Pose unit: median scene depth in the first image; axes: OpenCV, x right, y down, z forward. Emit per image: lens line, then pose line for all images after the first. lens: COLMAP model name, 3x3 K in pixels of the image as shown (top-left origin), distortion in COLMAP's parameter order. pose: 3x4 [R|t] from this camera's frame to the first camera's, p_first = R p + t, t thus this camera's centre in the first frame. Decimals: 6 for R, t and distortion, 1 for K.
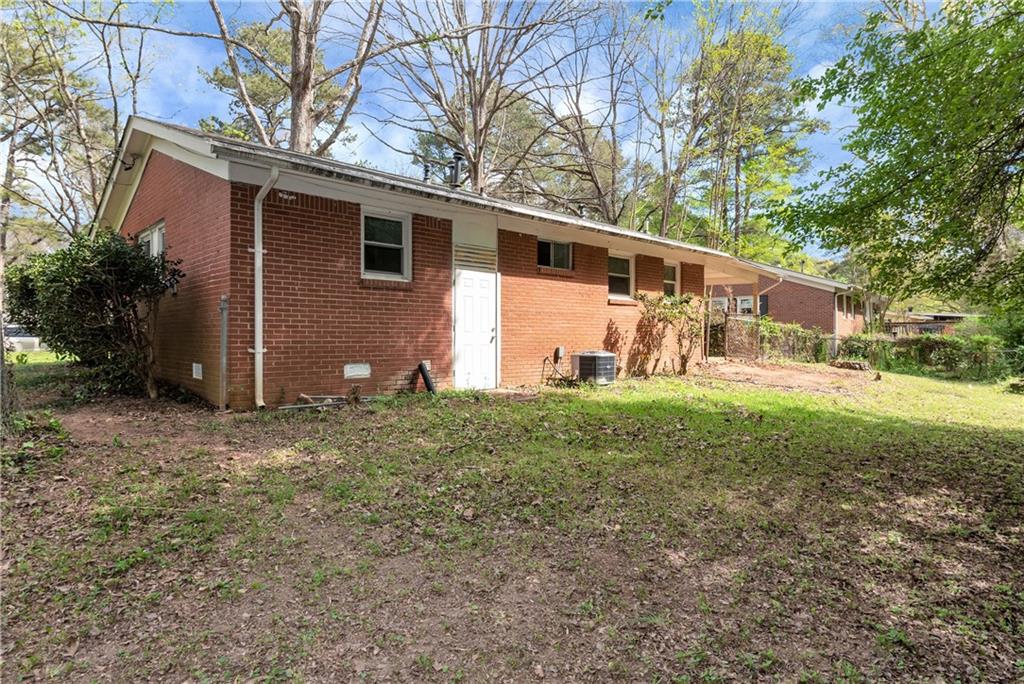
lens RADIAL K [[569.0, 0, 513.4], [0, 569.0, 350.9], [0, 0, 1]] dist [0.001987, 0.002179]
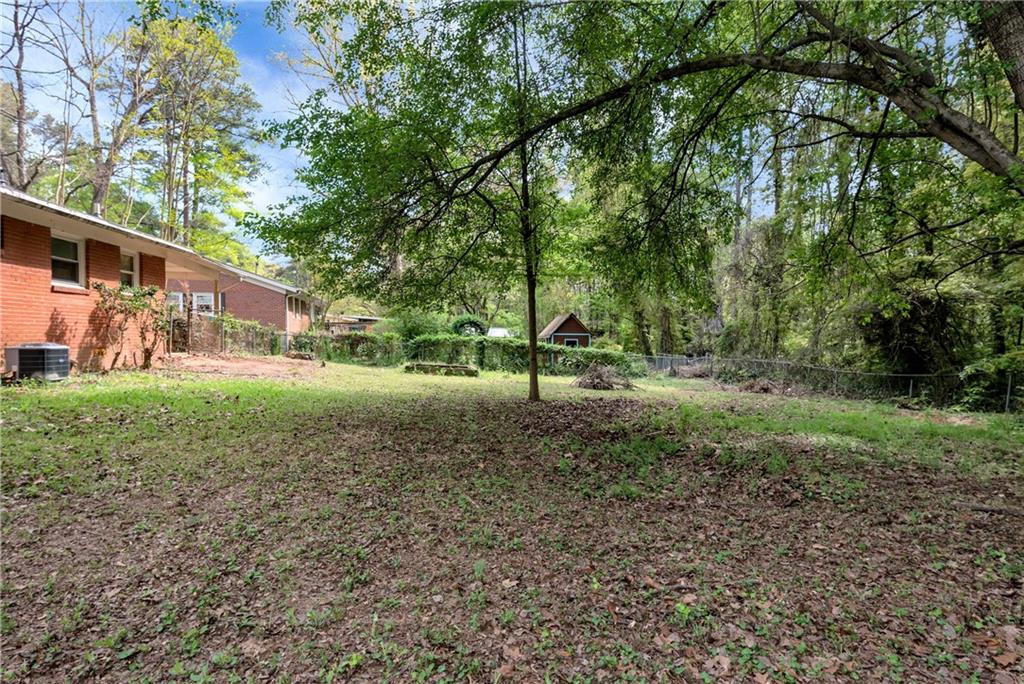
lens RADIAL K [[569.0, 0, 509.3], [0, 569.0, 347.3], [0, 0, 1]] dist [0.001987, 0.002179]
pose [[0.626453, -0.012398, 0.779360, -0.073101], [0.016338, 0.999863, 0.002773, 0.012673], [-0.779288, 0.010996, 0.626570, -0.094875]]
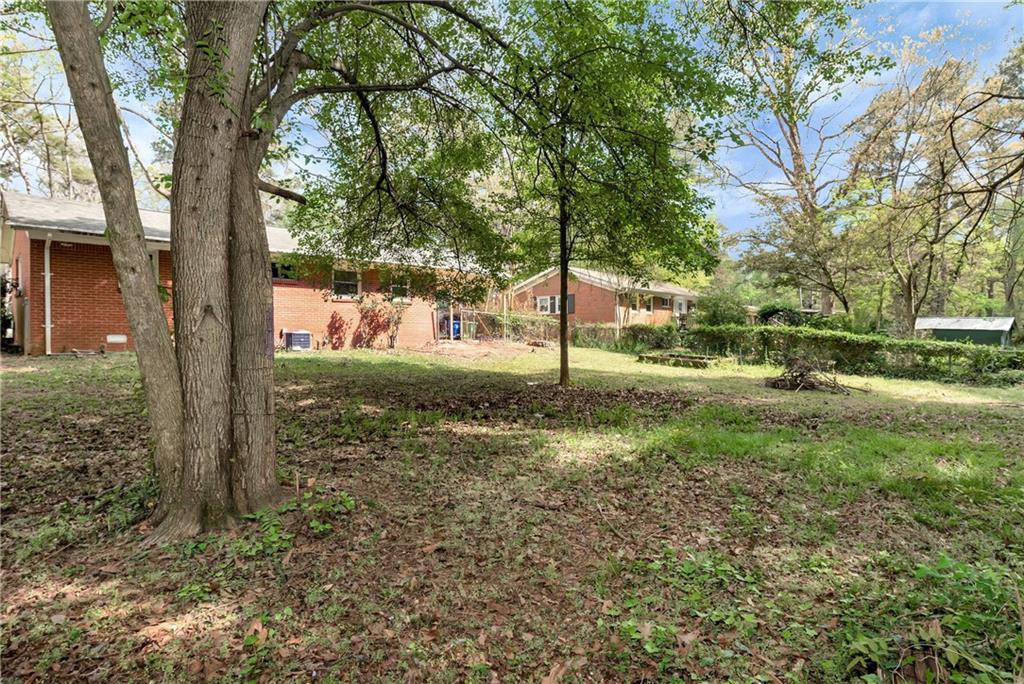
lens RADIAL K [[569.0, 0, 508.9], [0, 569.0, 346.4], [0, 0, 1]] dist [0.001987, 0.002179]
pose [[0.999991, -0.003493, -0.002443, 0.617217], [0.003474, 0.999965, -0.007603, 0.049223], [0.002470, 0.007594, 0.999968, -0.509186]]
